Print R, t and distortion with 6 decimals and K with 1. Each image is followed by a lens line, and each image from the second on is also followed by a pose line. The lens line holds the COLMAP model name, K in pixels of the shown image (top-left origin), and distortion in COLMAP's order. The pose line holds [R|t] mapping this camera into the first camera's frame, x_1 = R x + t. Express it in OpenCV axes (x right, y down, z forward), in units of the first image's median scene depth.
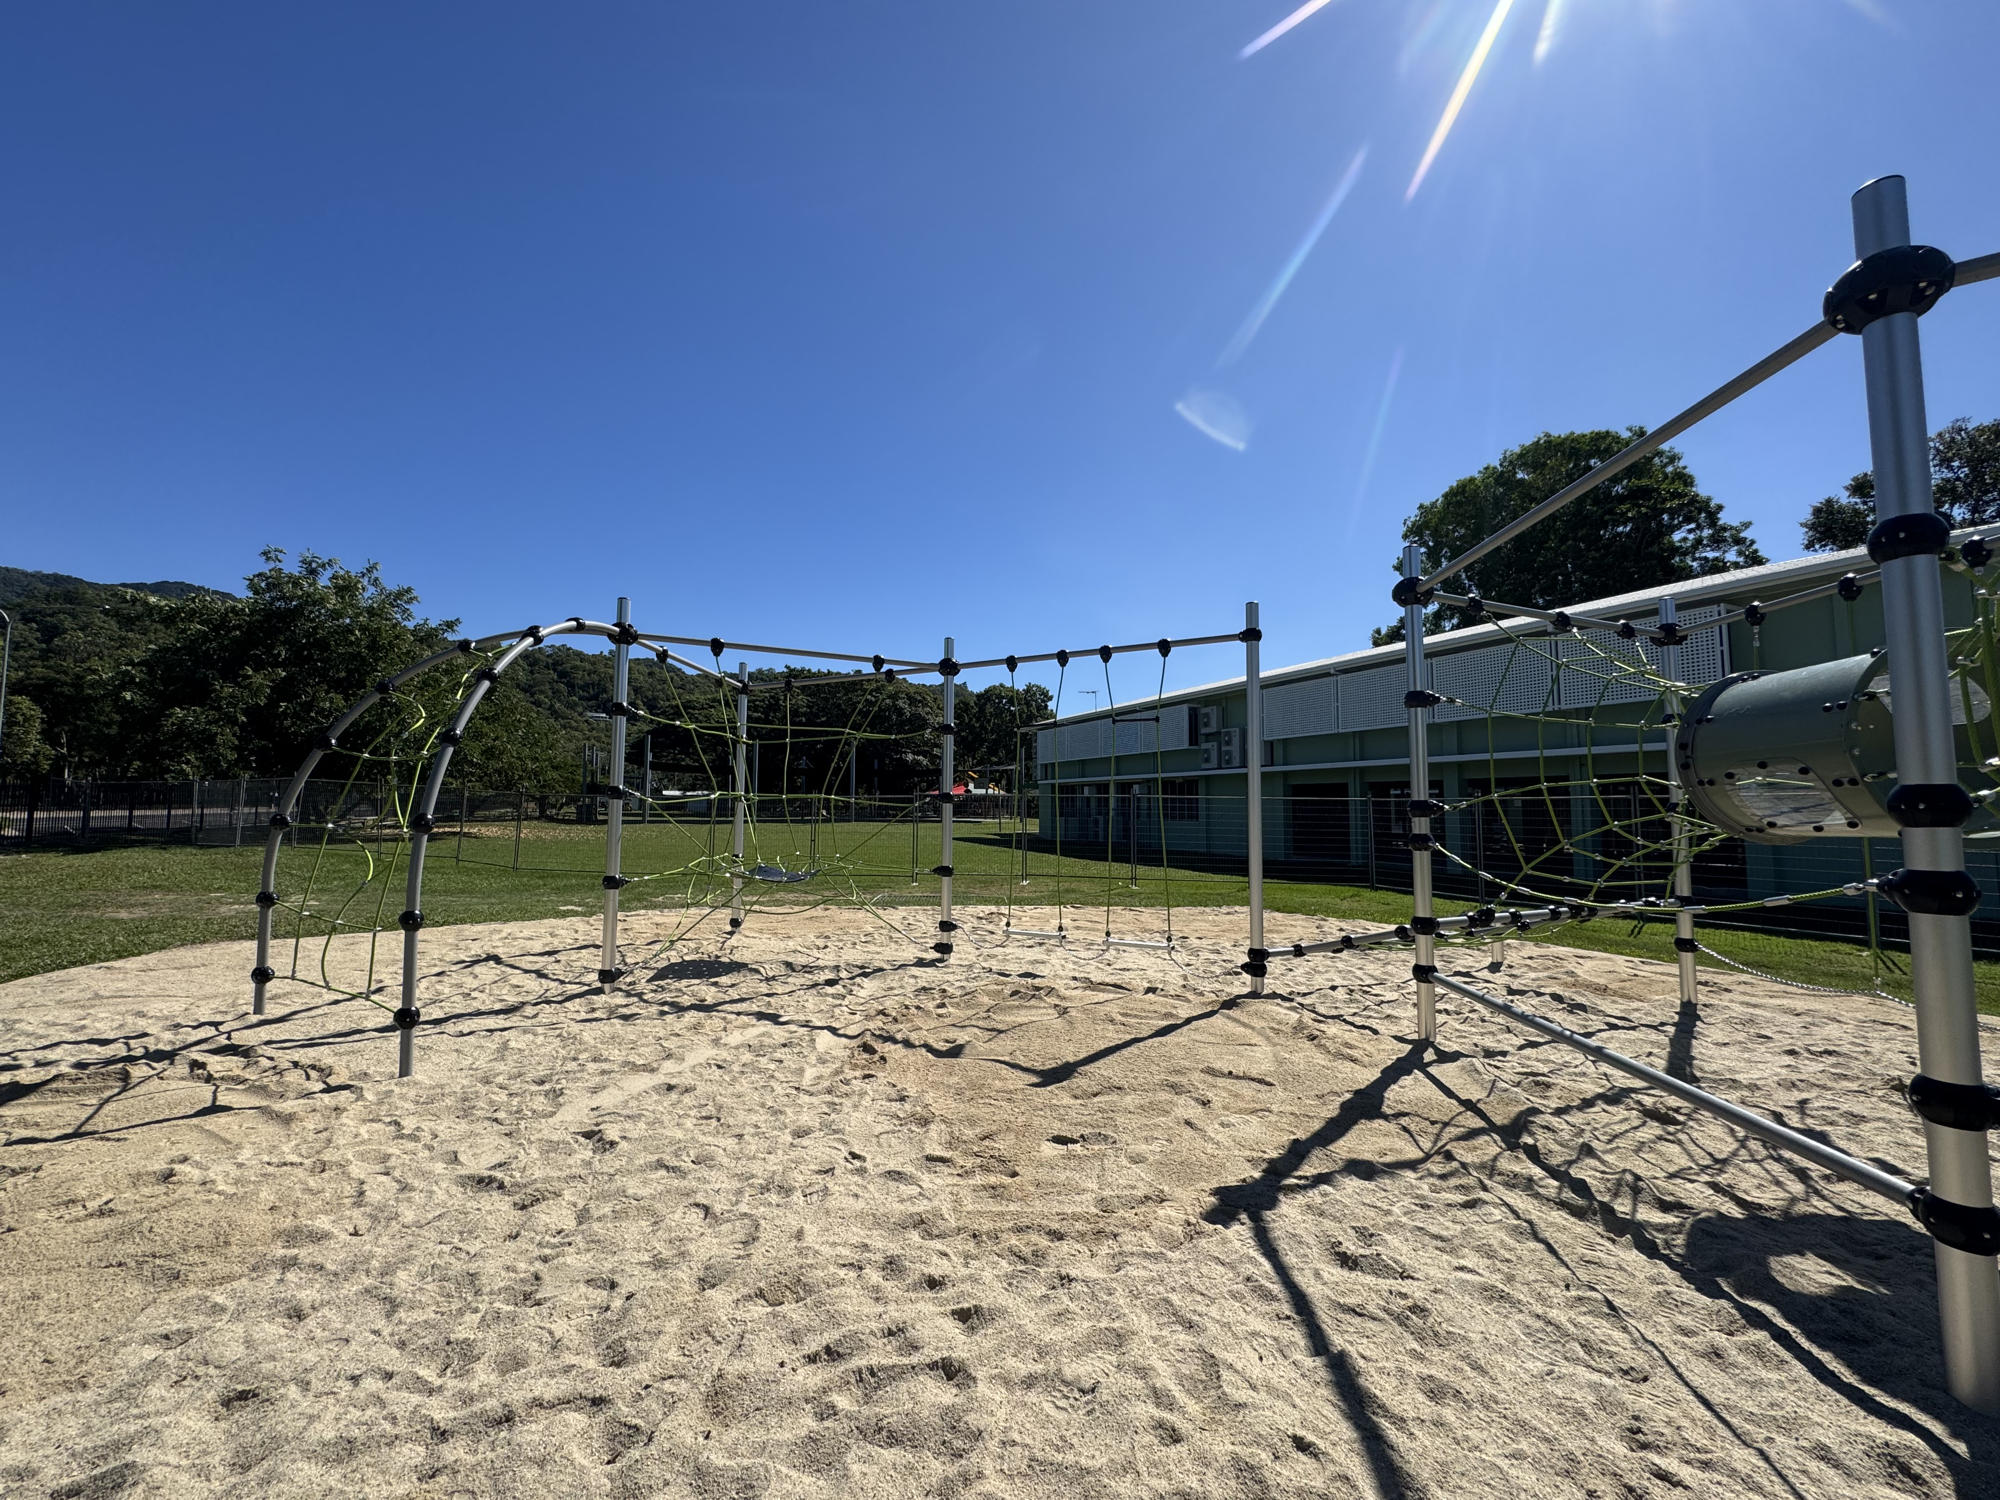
lens RADIAL K [[796.7, 0, 989.4], [0, 796.7, 740.2], [0, 0, 1]] dist [-0.001513, 0.001943]
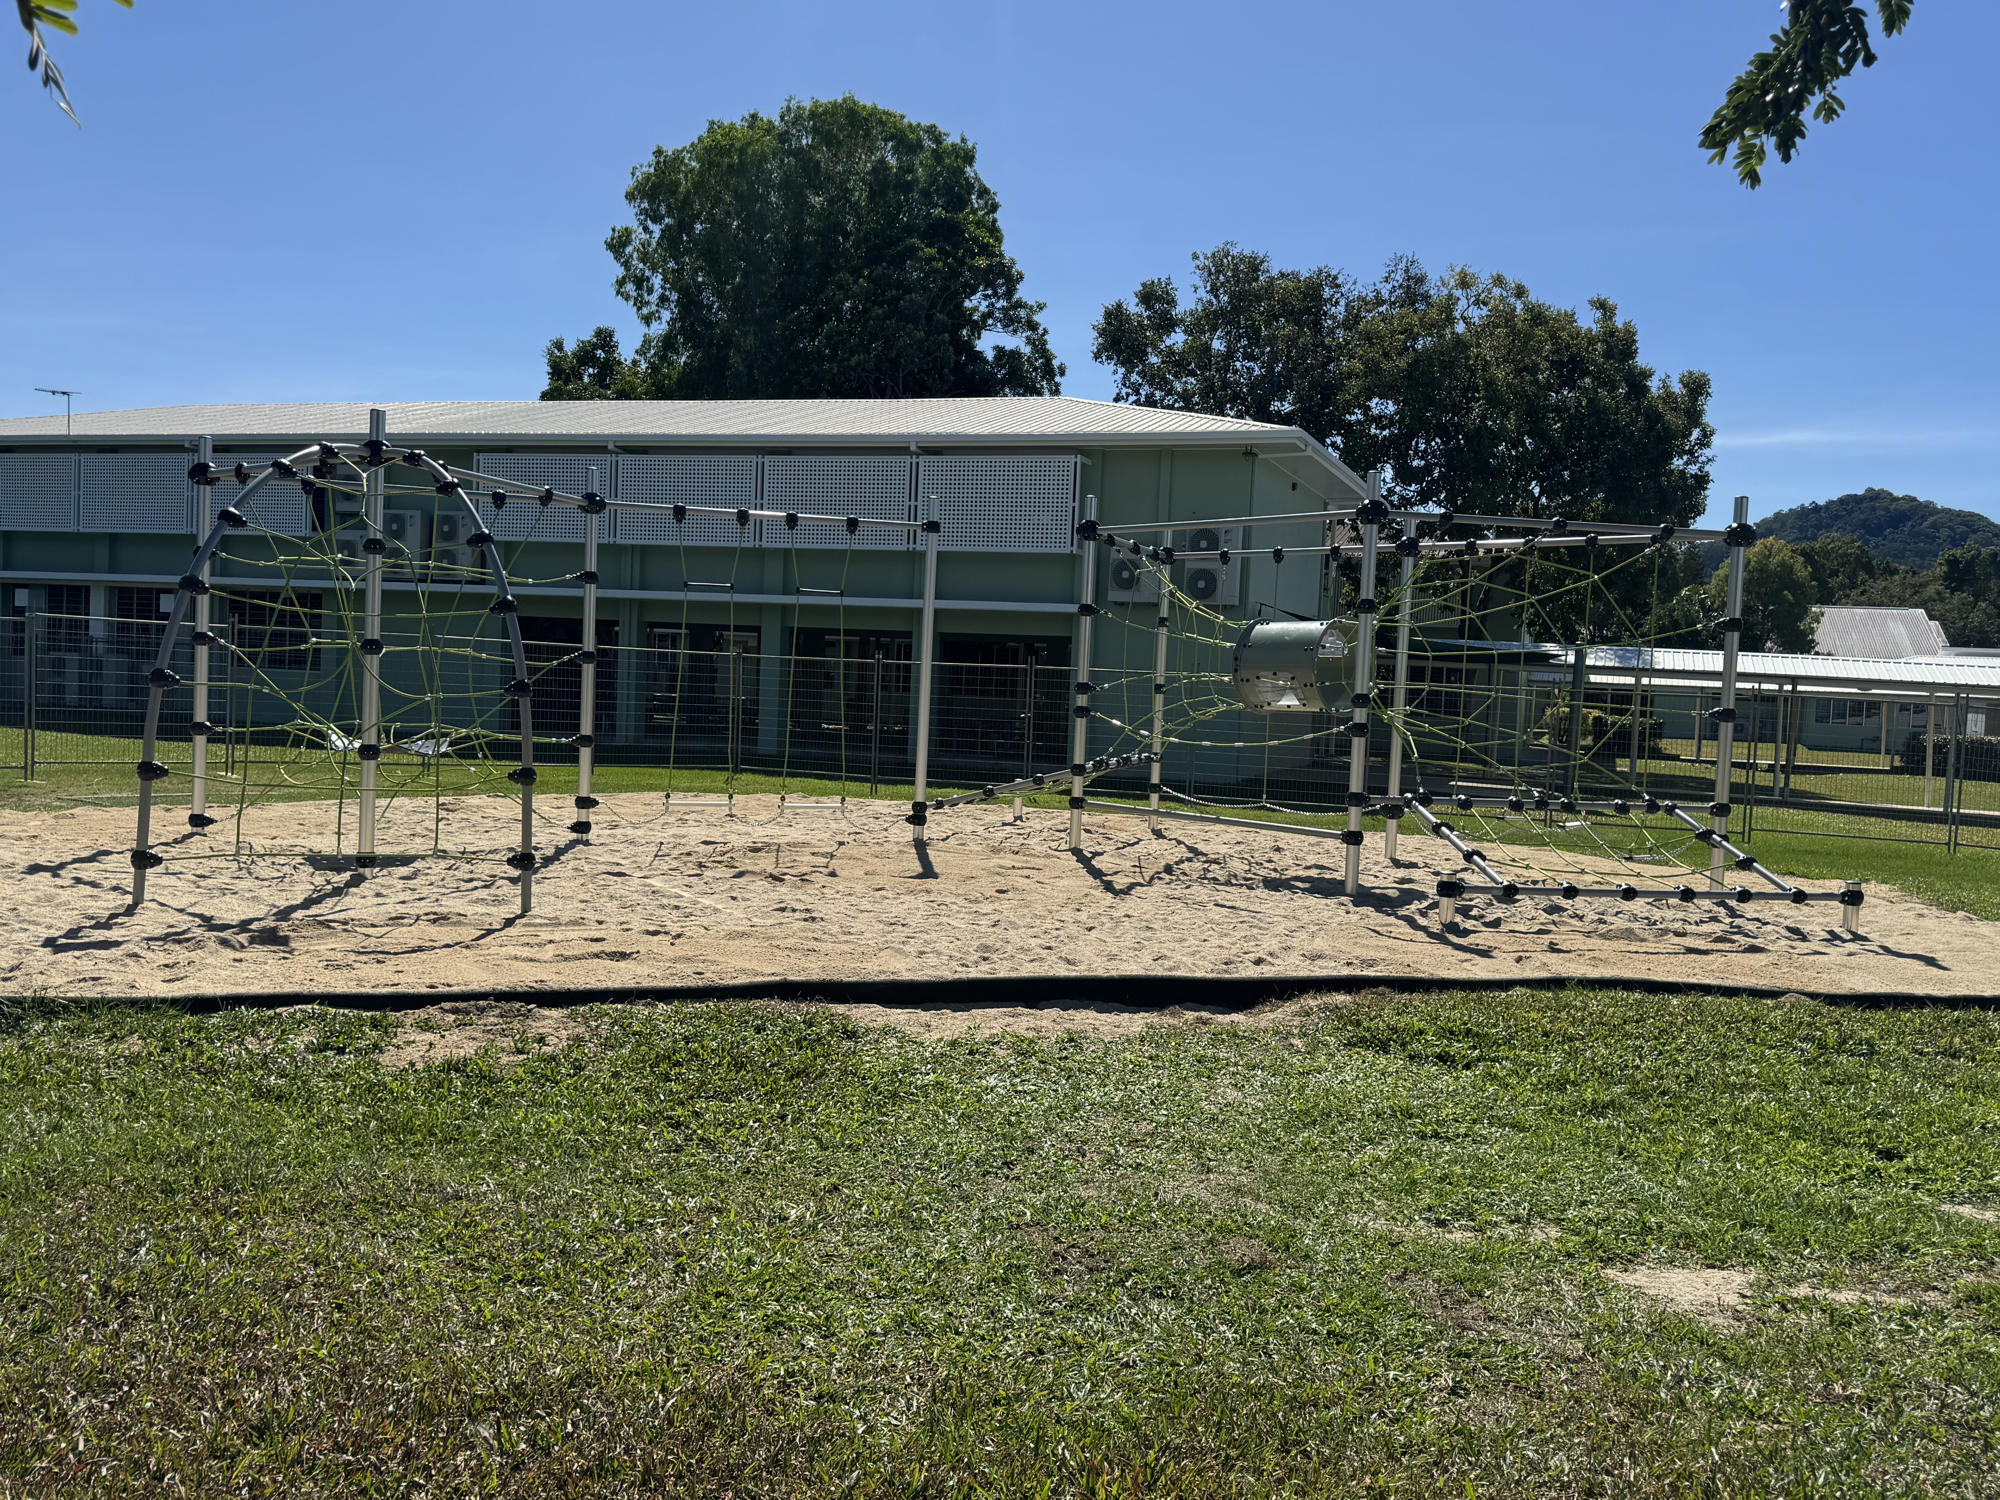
lens RADIAL K [[1685.1, 0, 1010.2], [0, 1685.1, 748.4], [0, 0, 1]] dist [0.075105, -0.036235]
pose [[0.682262, -0.009777, 0.731042, -0.289192], [-0.099666, 0.989332, 0.106247, -0.018719], [-0.724282, -0.145348, 0.674010, -0.155561]]
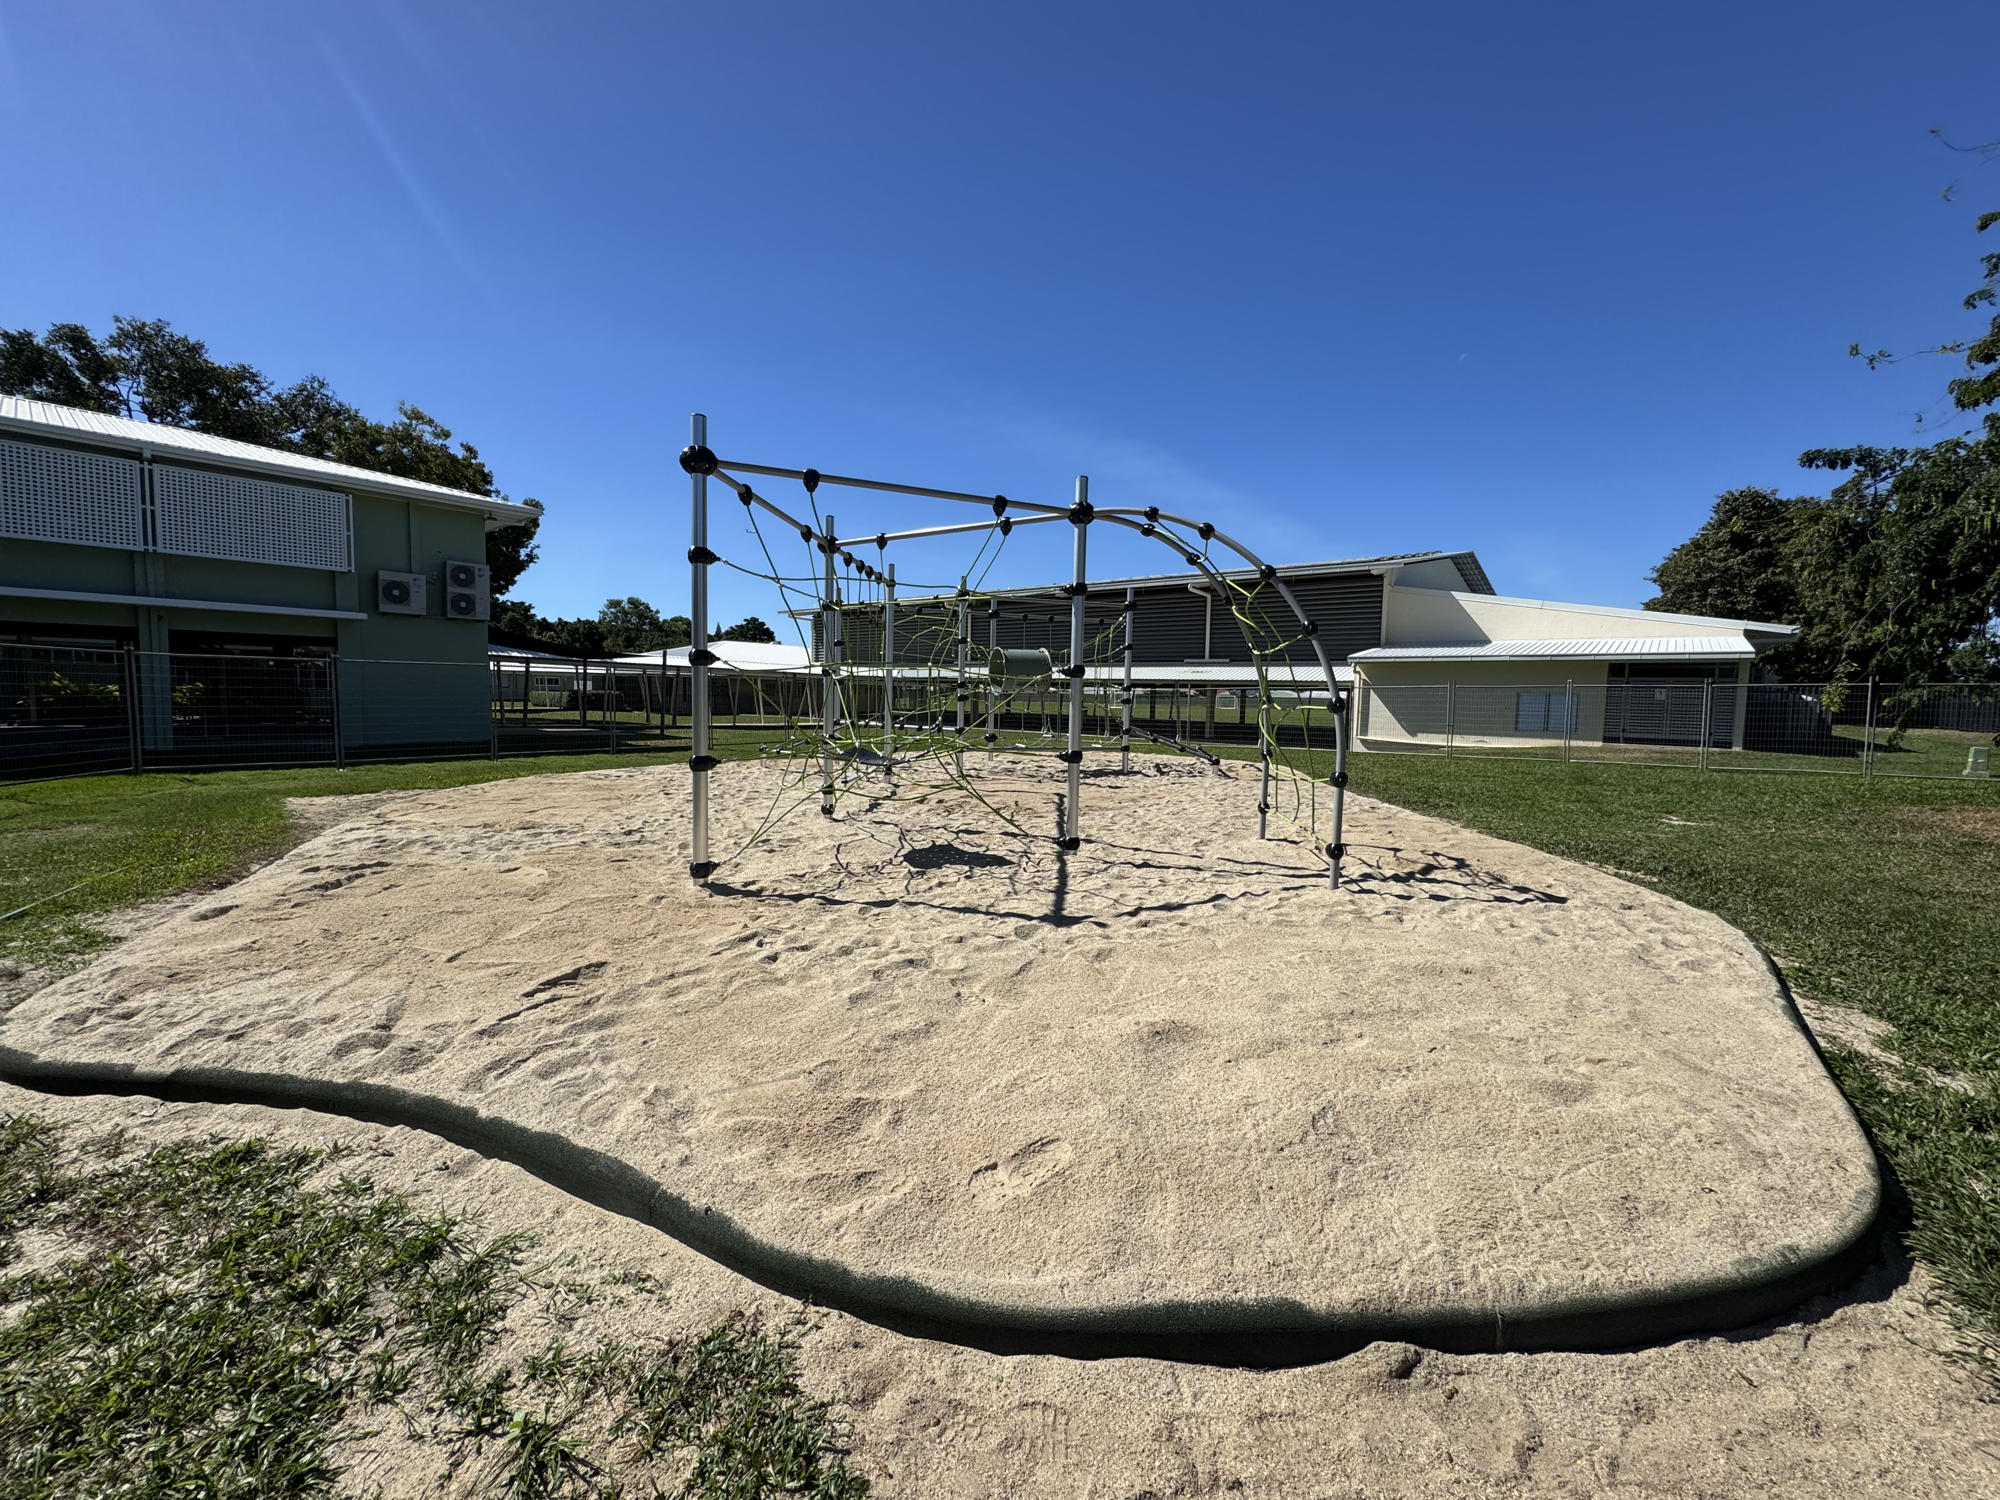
lens RADIAL K [[796.7, 0, 997.3], [0, 796.7, 748.6], [0, 0, 1]] dist [-0.001513, 0.001943]
pose [[-0.434742, -0.078192, 0.897154, -0.294102], [-0.099927, 0.994260, 0.038232, 0.031006], [-0.894994, -0.073028, -0.440060, 0.341299]]
